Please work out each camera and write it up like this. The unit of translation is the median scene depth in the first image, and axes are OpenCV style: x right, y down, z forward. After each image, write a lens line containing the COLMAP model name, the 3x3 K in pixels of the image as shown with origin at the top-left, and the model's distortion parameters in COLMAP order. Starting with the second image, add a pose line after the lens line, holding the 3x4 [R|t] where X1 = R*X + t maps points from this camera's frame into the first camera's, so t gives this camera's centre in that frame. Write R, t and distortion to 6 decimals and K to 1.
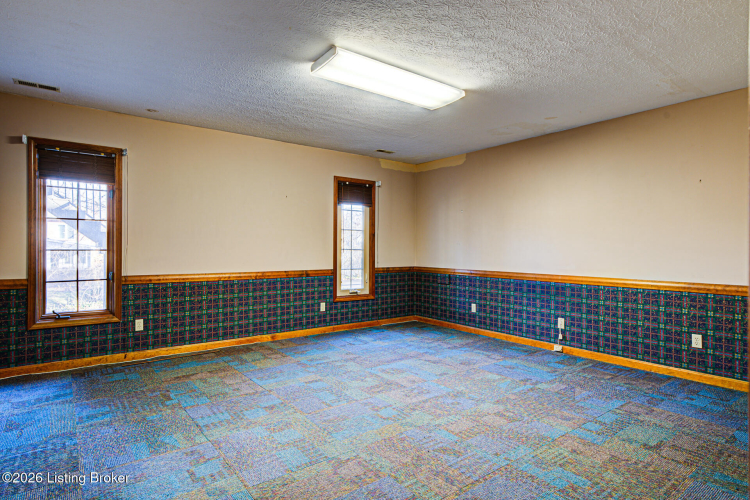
lens RADIAL K [[408.3, 0, 375.0], [0, 408.3, 250.0], [0, 0, 1]] dist [0.002001, 0.000454]
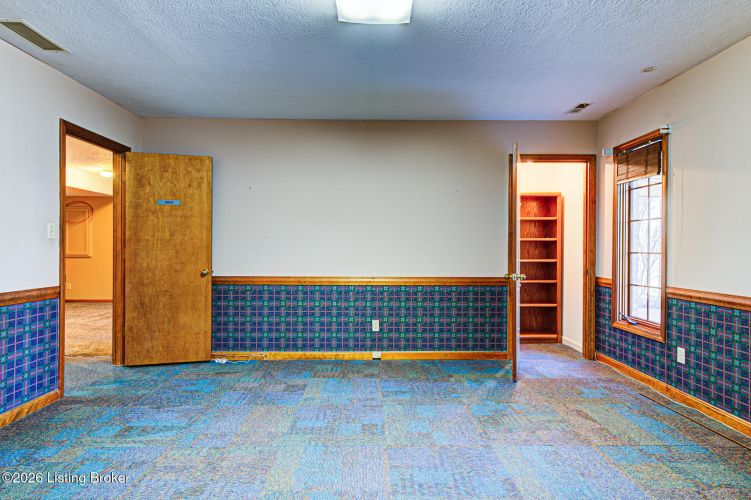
lens RADIAL K [[408.8, 0, 375.5], [0, 408.8, 250.0], [0, 0, 1]] dist [0.002001, 0.000454]
pose [[-0.601424, -0.006629, -0.798903, 0.370423], [-0.012797, 0.999917, 0.001337, -0.000287], [0.798828, 0.011028, -0.601459, 1.075713]]
